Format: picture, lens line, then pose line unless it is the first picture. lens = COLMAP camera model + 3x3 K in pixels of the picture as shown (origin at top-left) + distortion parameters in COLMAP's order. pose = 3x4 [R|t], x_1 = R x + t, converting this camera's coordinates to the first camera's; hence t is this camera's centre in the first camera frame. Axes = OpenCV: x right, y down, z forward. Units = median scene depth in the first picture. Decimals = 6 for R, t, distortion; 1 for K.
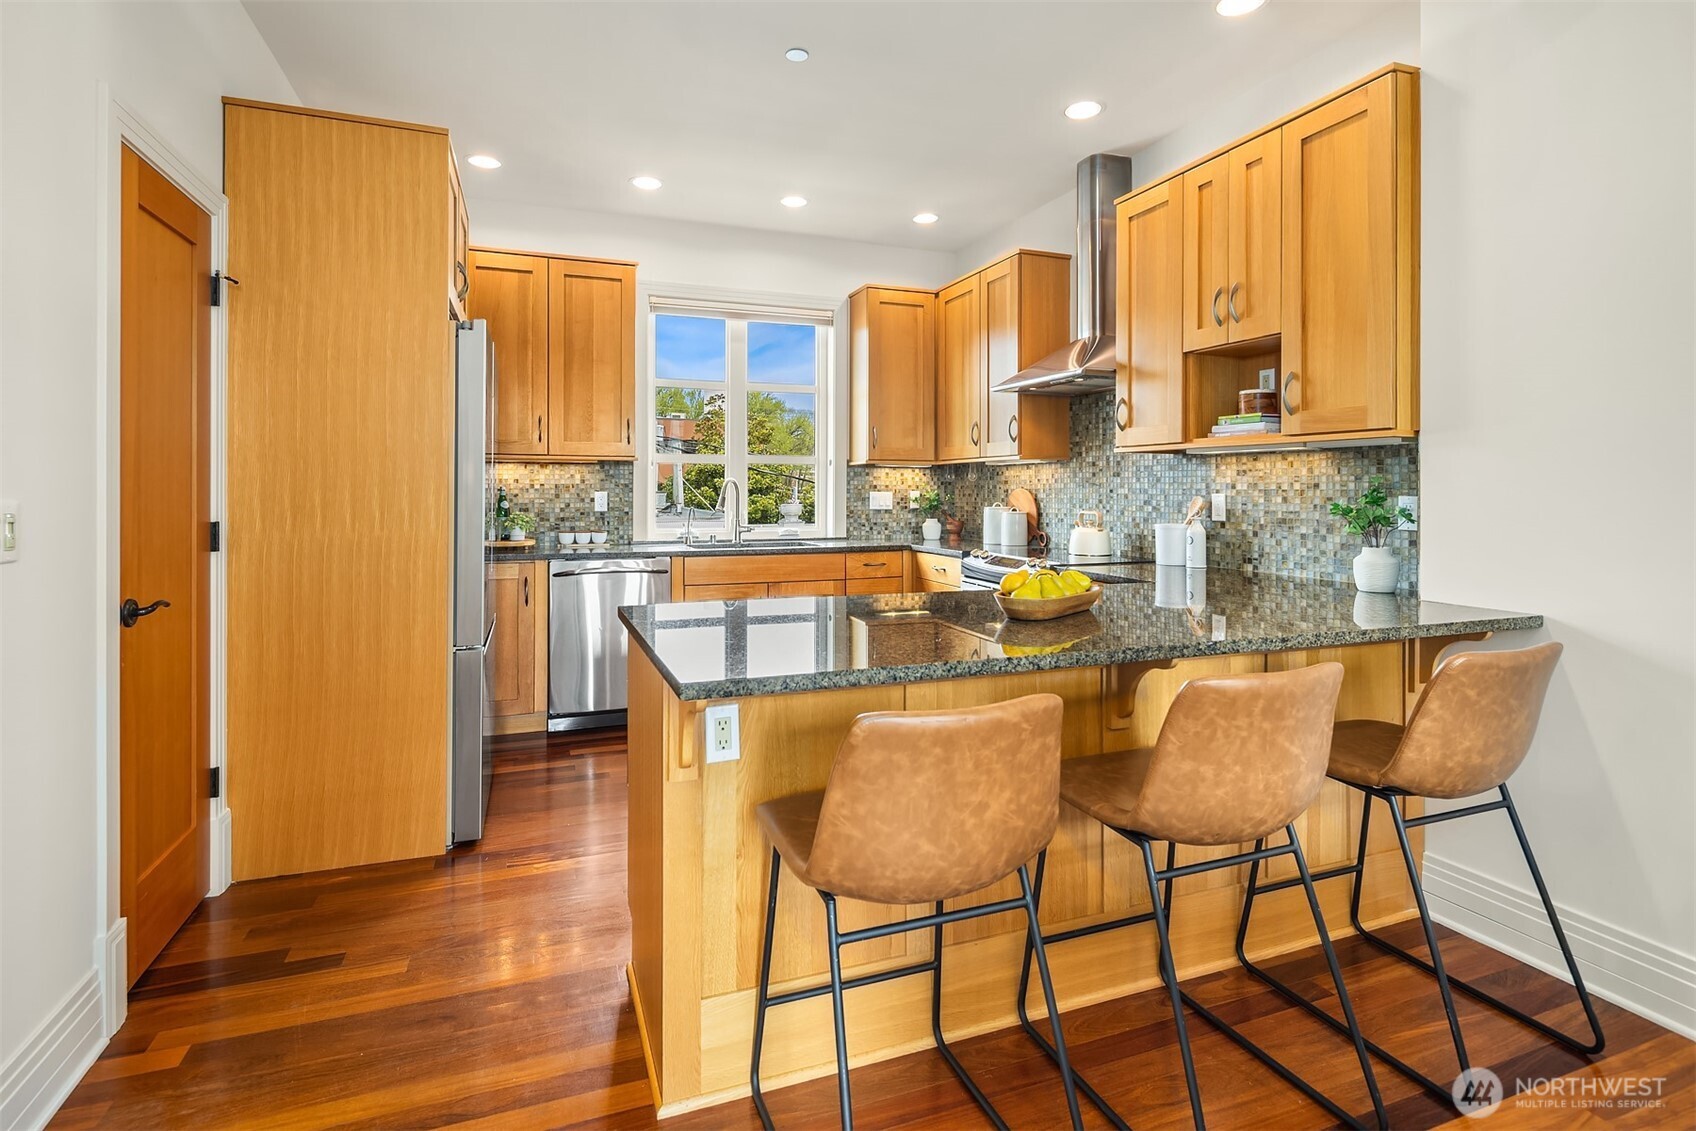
lens RADIAL K [[831.0, 0, 844.6], [0, 831.0, 479.0], [0, 0, 1]] dist [0.004049, -0.004524]
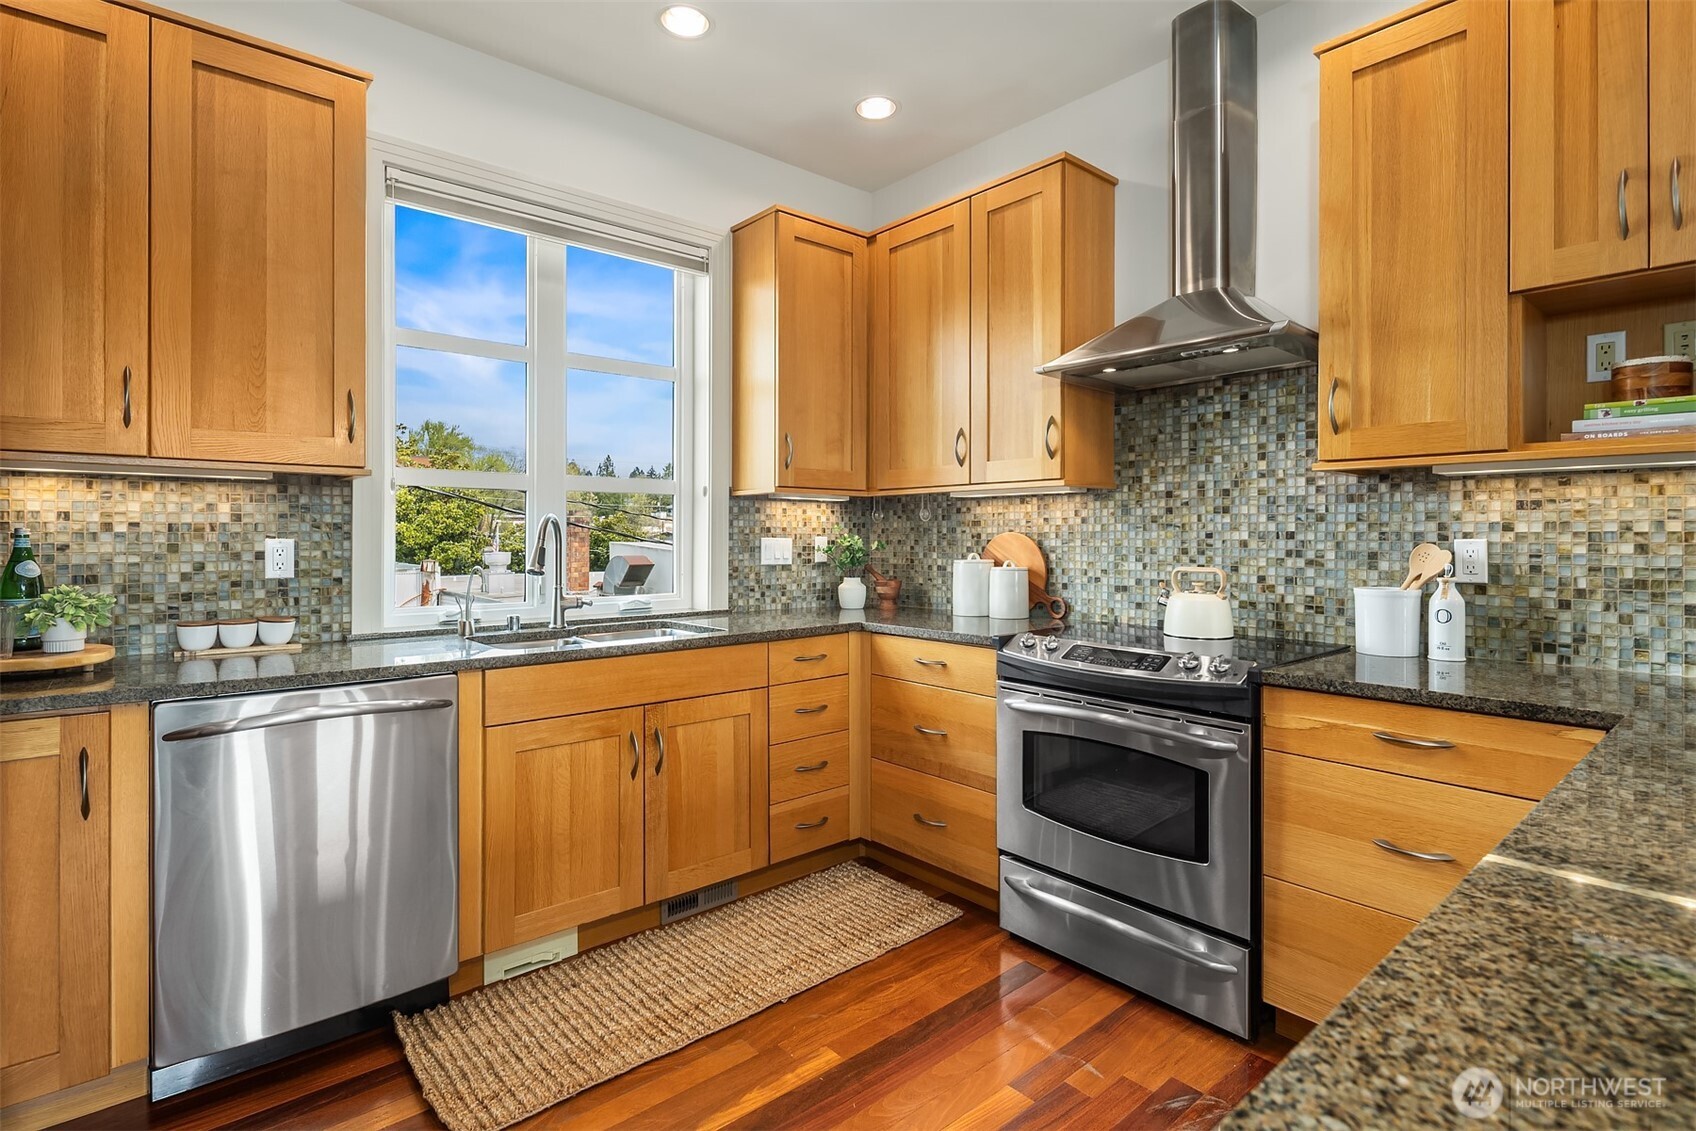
lens RADIAL K [[831.0, 0, 842.7], [0, 831.0, 528.8], [0, 0, 1]] dist [0.004049, -0.004524]
pose [[0.939332, 0.001104, 0.343007, -0.161538], [-0.002674, 0.999988, 0.004103, 0.006831], [-0.342998, -0.004771, 0.939324, 0.457237]]
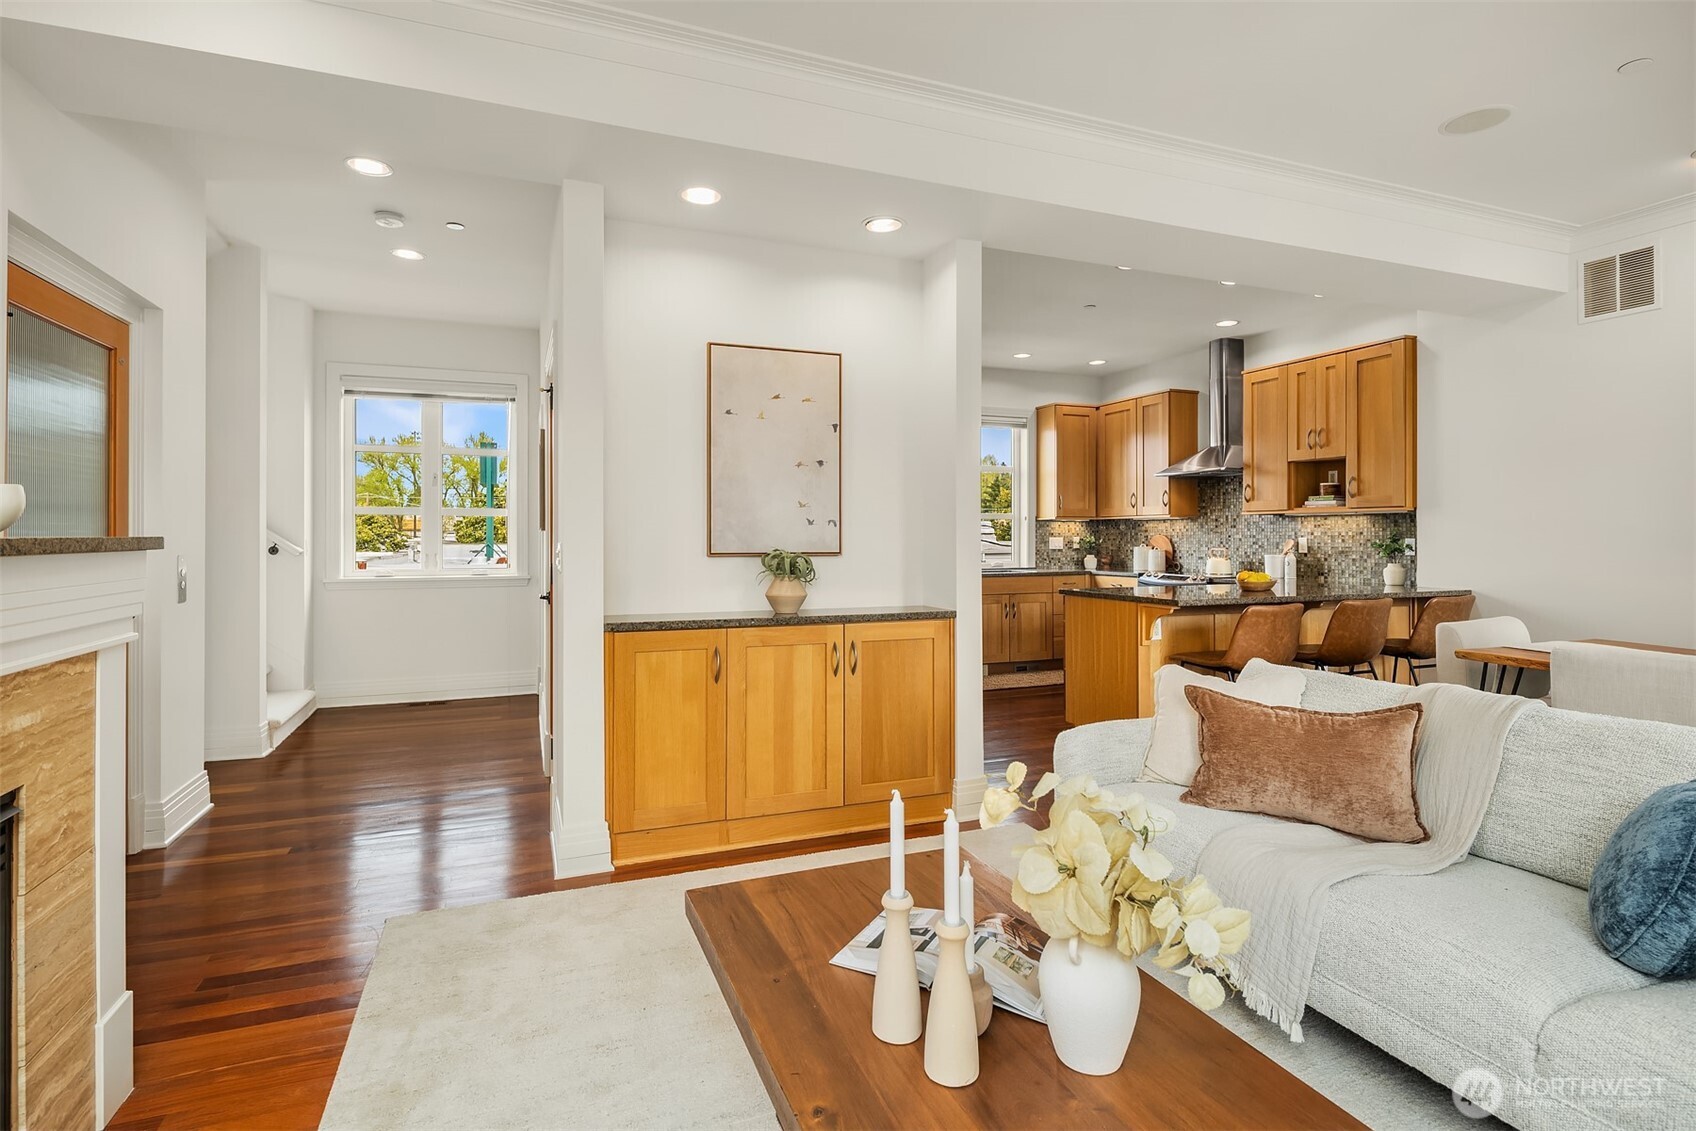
lens RADIAL K [[831.0, 0, 833.4], [0, 831.0, 530.3], [0, 0, 1]] dist [0.004049, -0.004524]
pose [[0.999978, -0.004304, 0.004987, -0.454240], [0.004272, 0.999969, 0.006595, -0.011335], [-0.005015, -0.006574, 0.999966, -0.627293]]
